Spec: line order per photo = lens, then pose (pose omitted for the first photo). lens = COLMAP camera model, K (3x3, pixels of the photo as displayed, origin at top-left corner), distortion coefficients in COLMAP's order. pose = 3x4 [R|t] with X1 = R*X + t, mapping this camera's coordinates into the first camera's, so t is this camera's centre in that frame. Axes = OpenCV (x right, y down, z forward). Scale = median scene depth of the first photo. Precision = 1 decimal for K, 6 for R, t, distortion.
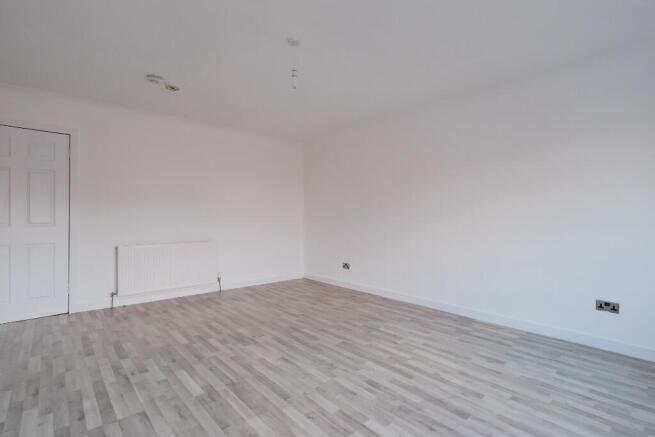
lens RADIAL K [[320.1, 0, 324.9], [0, 320.1, 216.9], [0, 0, 1]] dist [0.003156, -0.005796]
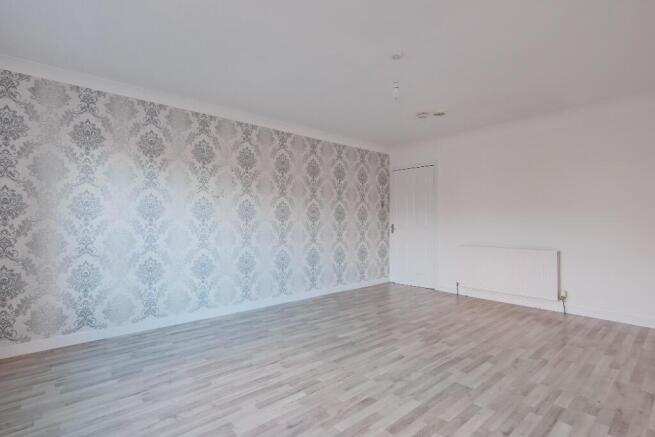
lens RADIAL K [[320.1, 0, 324.9], [0, 320.1, 221.6], [0, 0, 1]] dist [0.003156, -0.005796]
pose [[-0.012408, -0.003543, -0.999917, 0.632978], [0.005105, 0.999980, -0.003606, -0.000644], [0.999910, -0.005150, -0.012390, 0.517797]]
